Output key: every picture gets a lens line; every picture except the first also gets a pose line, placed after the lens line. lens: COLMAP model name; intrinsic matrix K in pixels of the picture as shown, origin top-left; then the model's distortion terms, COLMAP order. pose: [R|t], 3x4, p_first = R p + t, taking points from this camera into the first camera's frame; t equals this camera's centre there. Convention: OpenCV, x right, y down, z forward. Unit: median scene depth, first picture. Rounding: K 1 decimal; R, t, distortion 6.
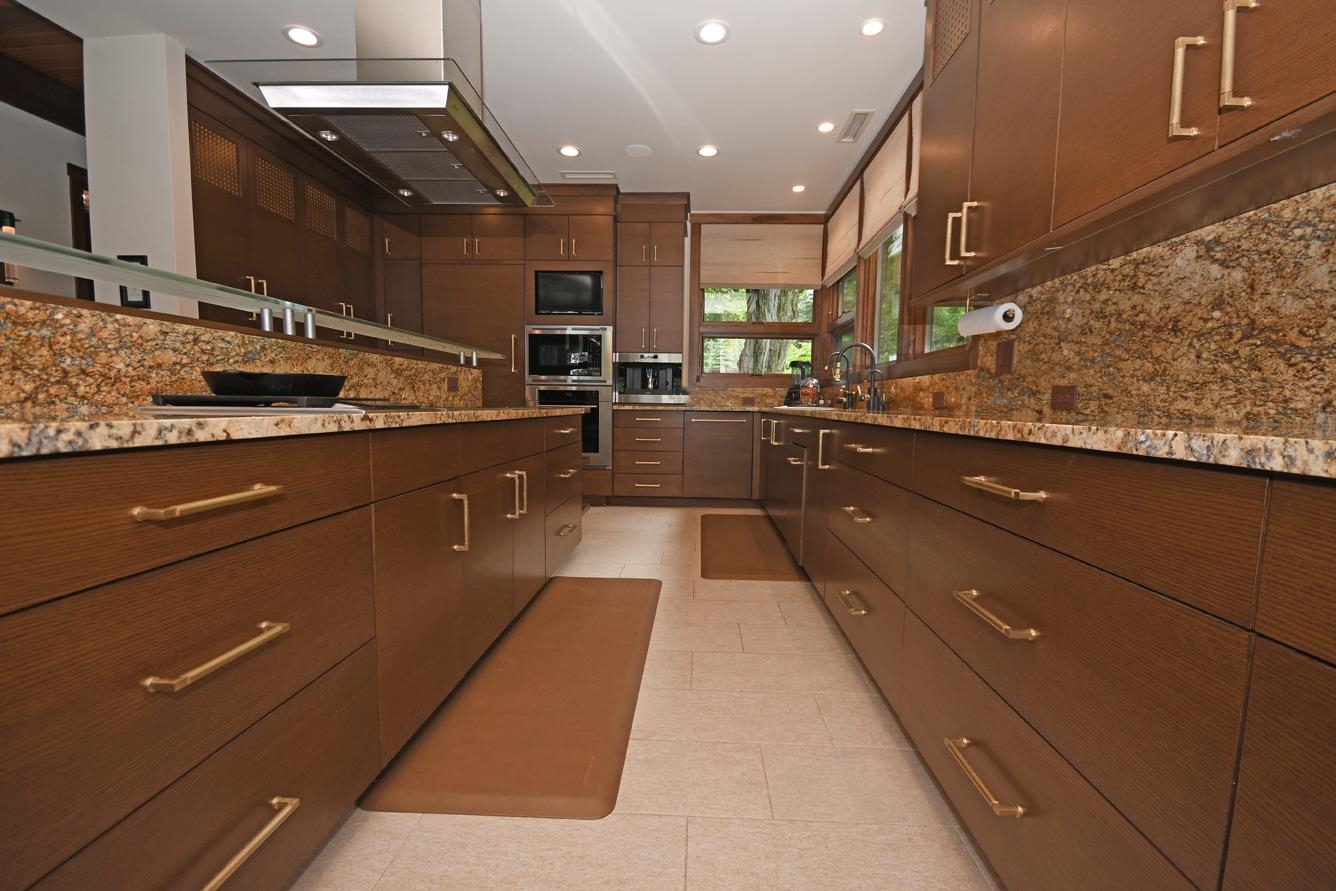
lens RADIAL K [[584.4, 0, 678.1], [0, 584.4, 455.8], [0, 0, 1]] dist [-0.005820, -0.001668]
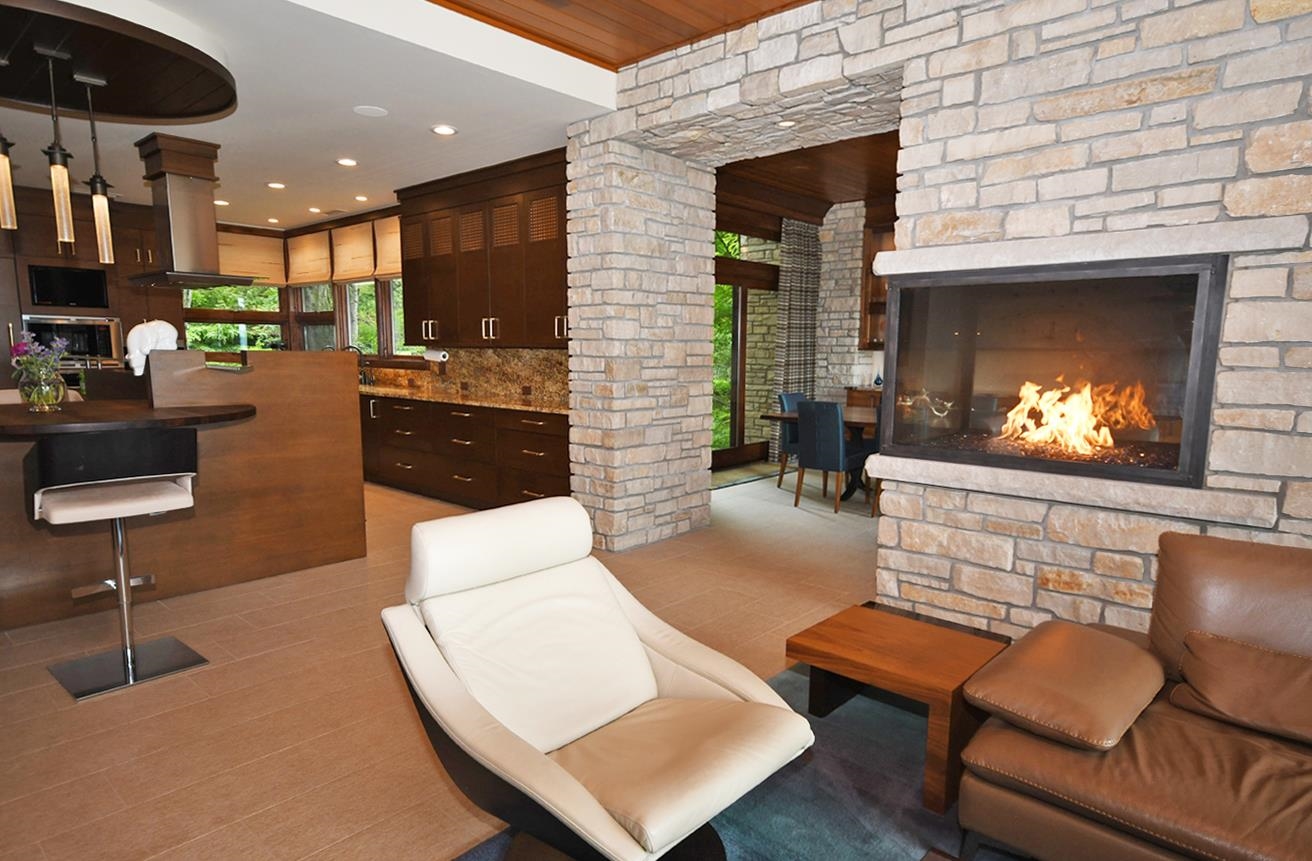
lens RADIAL K [[749.2, 0, 660.5], [0, 749.2, 446.7], [0, 0, 1]] dist [0.012359, 0.001162]
pose [[0.644044, -0.111141, 0.756871, -1.280065], [0.070343, 0.993802, 0.086076, -0.039522], [-0.761747, -0.002196, 0.647871, -1.766214]]
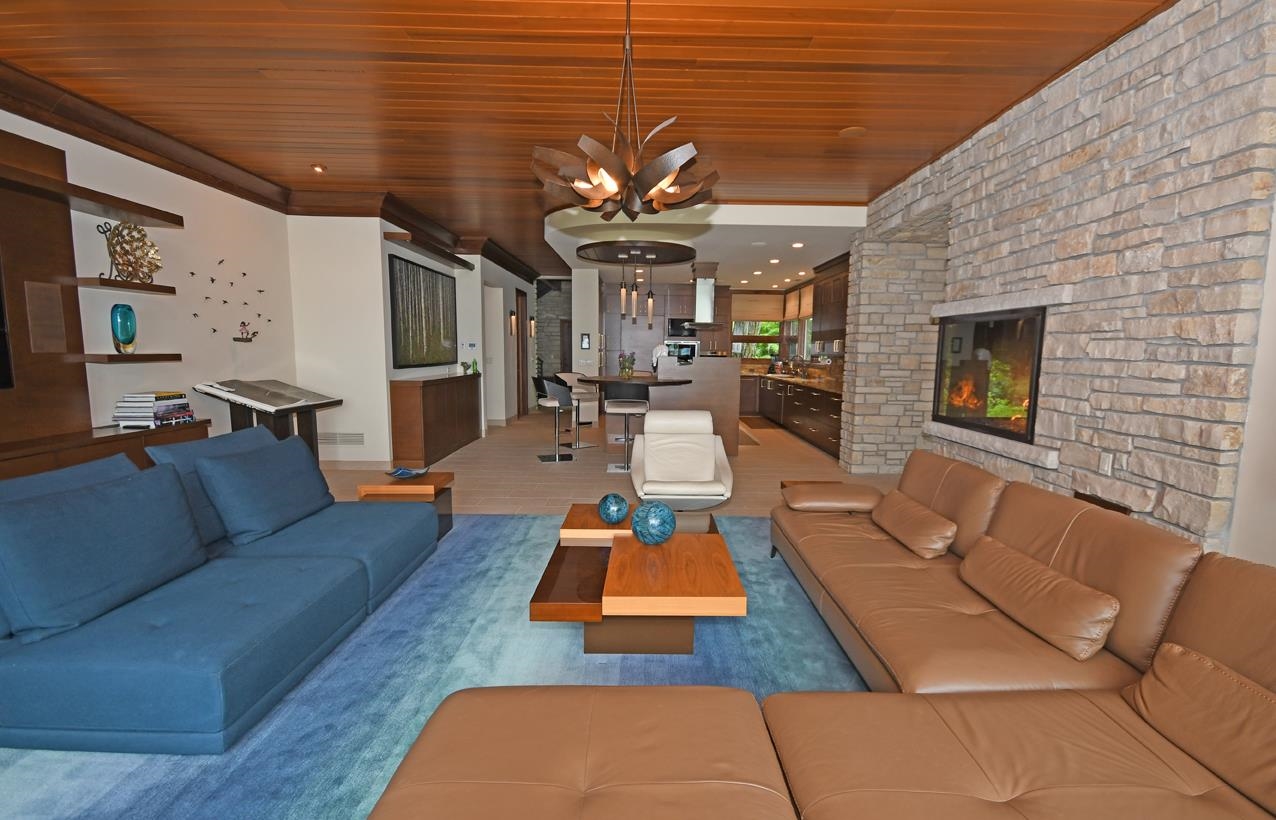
lens RADIAL K [[584.5, 0, 654.3], [0, 584.5, 430.2], [0, 0, 1]] dist [-0.025984, -0.003877]
pose [[0.998887, -0.010128, 0.046066, -0.906902], [0.007993, 0.998896, 0.046294, 0.072074], [-0.046484, -0.045875, 0.997865, -3.130475]]
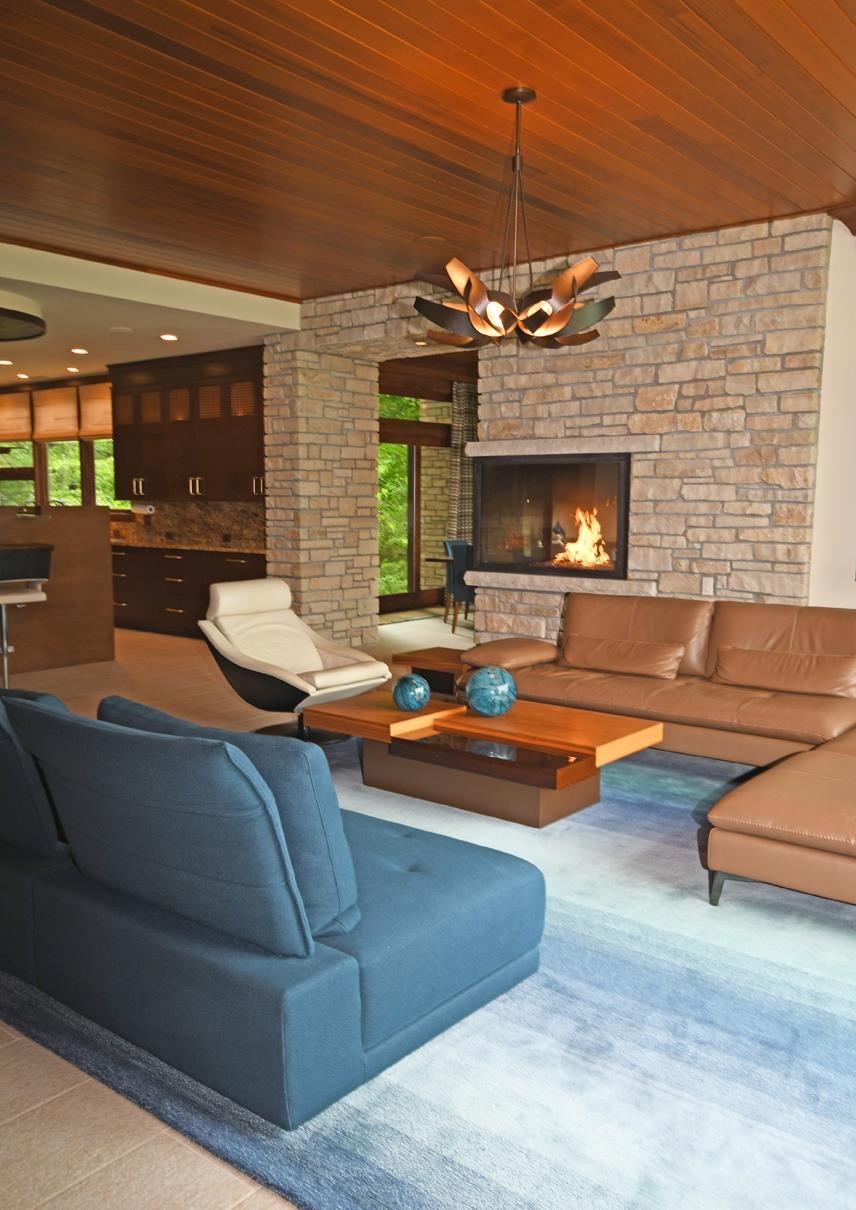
lens RADIAL K [[1012.9, 0, 418.3], [0, 1012.9, 624.6], [0, 0, 1]] dist [-0.001460, 0.011778]
pose [[0.600313, -0.112155, 0.791862, -2.520332], [0.075804, 0.993640, 0.083266, 0.028992], [-0.796165, 0.010040, 0.604996, -2.934496]]
